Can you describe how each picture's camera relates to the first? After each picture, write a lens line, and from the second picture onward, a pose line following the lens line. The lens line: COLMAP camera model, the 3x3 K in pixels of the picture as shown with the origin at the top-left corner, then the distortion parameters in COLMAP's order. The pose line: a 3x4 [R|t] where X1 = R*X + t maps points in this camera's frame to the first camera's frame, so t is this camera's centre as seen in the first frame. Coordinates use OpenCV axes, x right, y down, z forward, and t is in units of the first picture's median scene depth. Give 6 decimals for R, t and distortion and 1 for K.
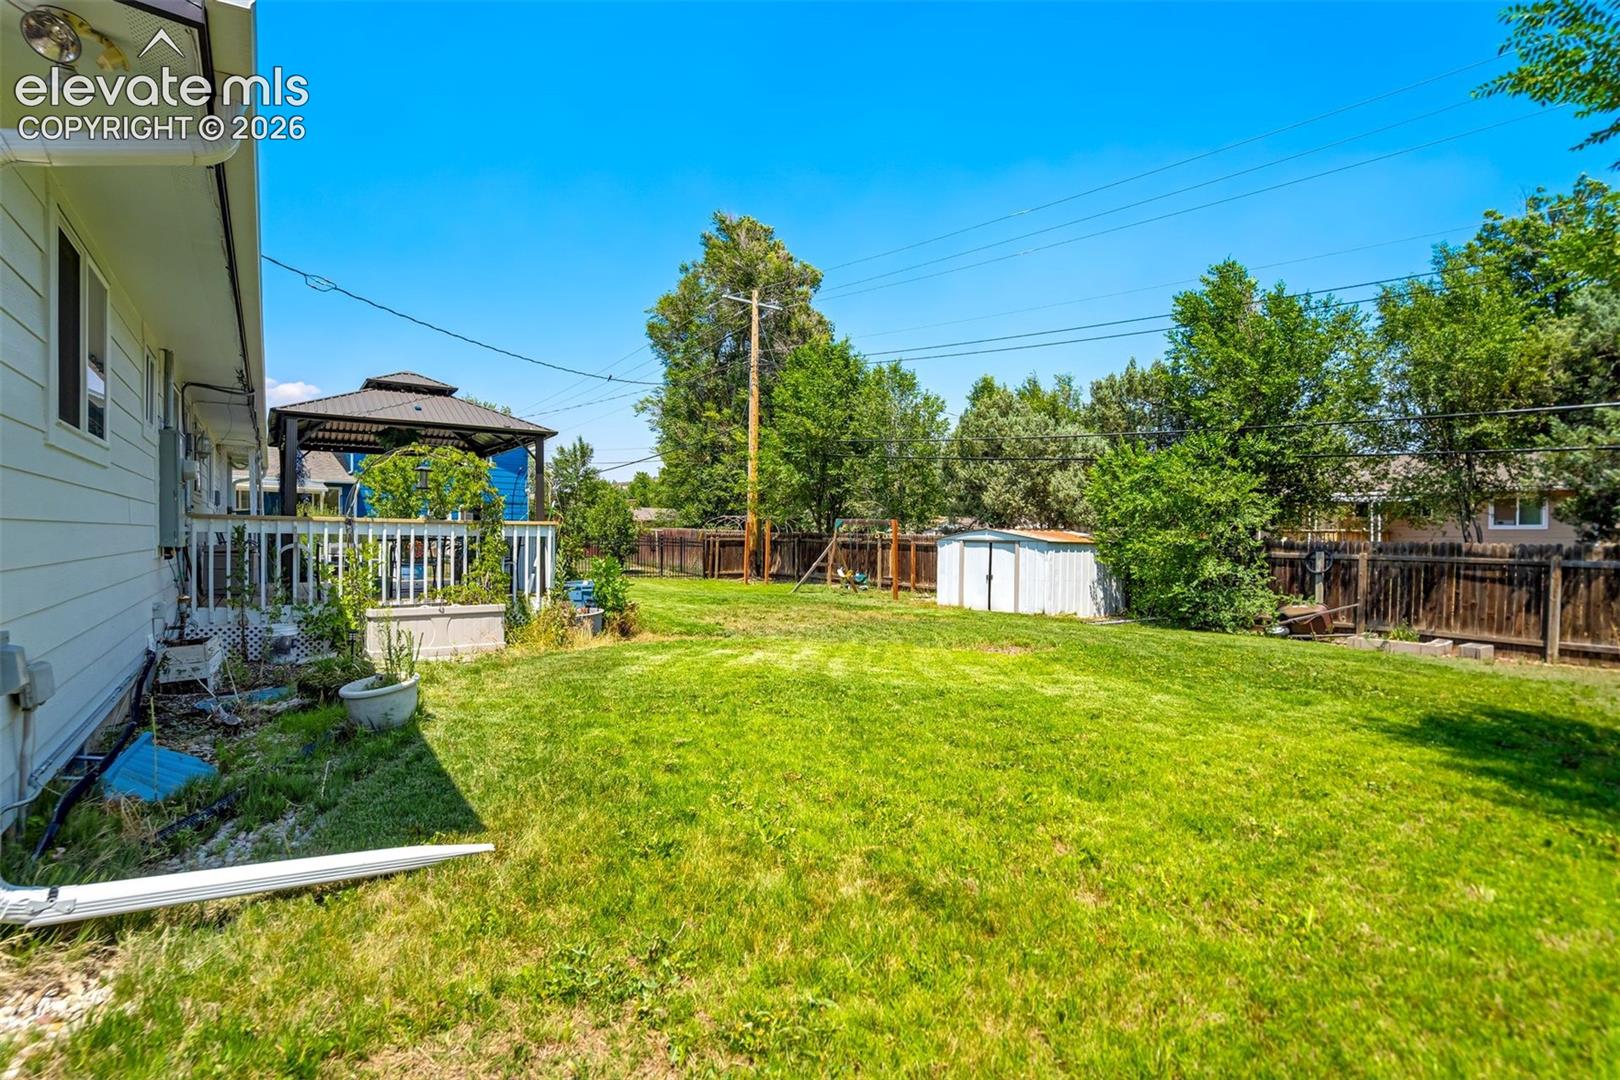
lens RADIAL K [[761.3, 0, 809.2], [0, 761.3, 545.9], [0, 0, 1]] dist [-0.066205, 0.026593]
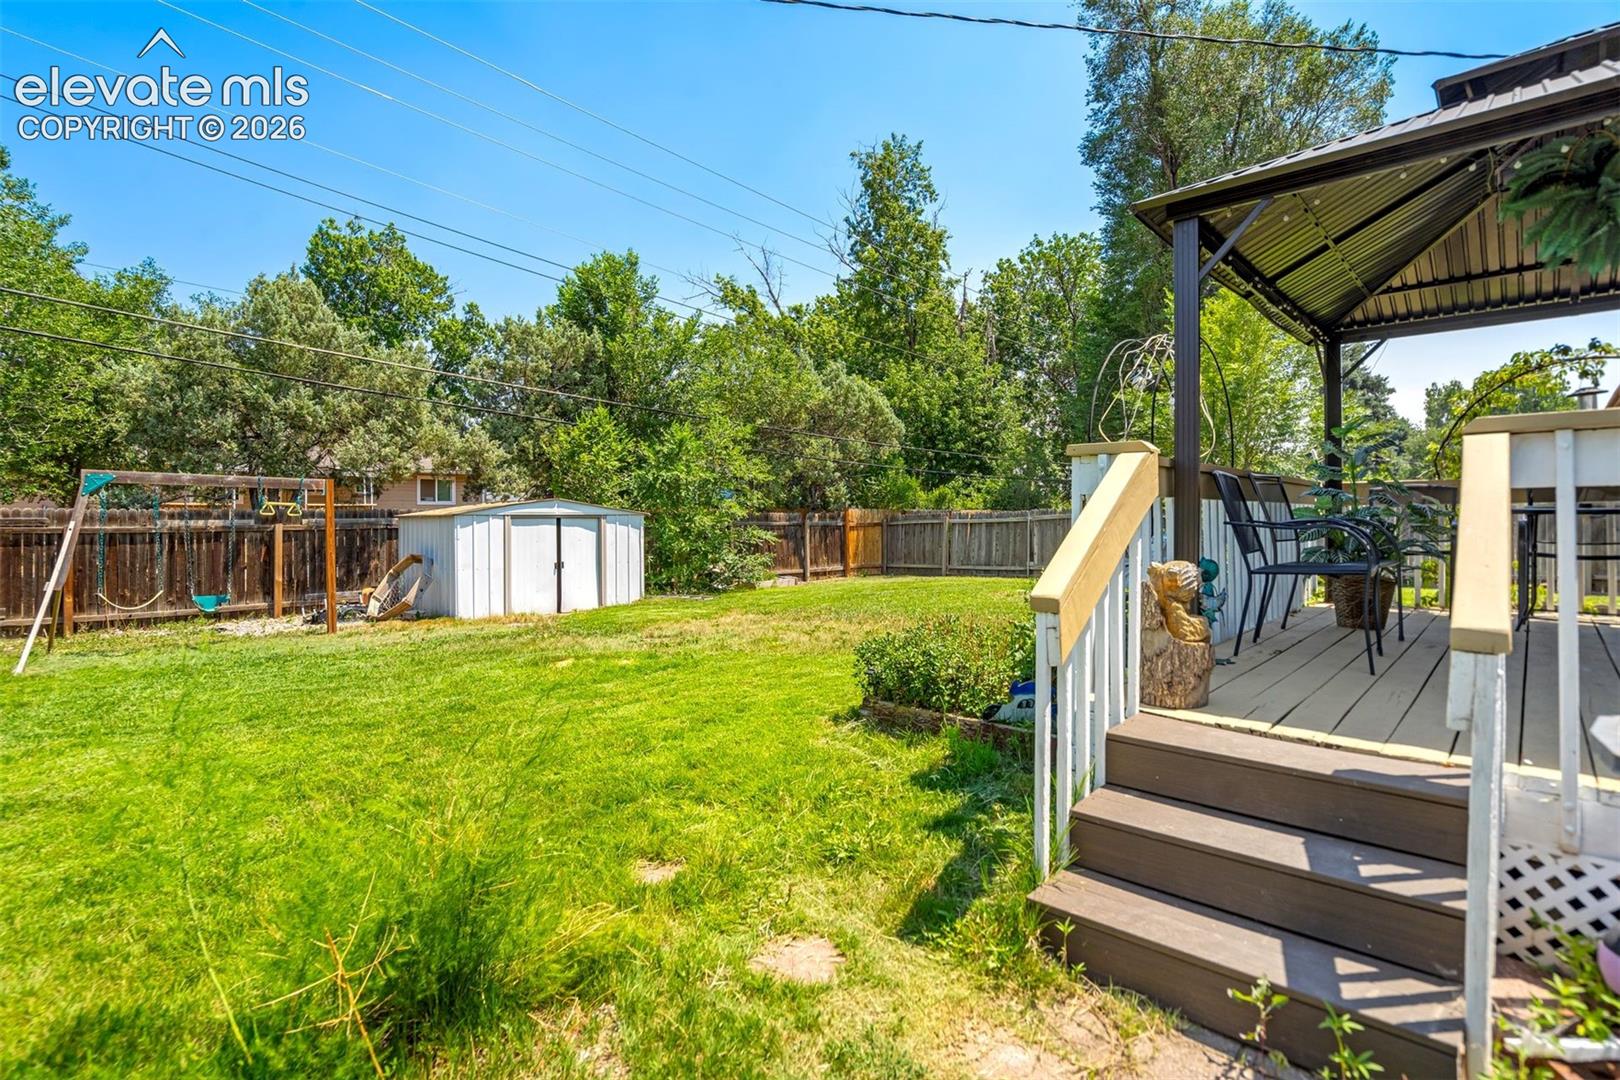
lens RADIAL K [[754.4, 0, 810.5], [0, 754.4, 548.7], [0, 0, 1]] dist [-0.044178, 0.013142]
pose [[-0.187932, -0.048562, 0.980981, -0.507514], [0.013763, 0.998549, 0.052068, -0.009262], [-0.982086, 0.023286, -0.186991, 0.864713]]
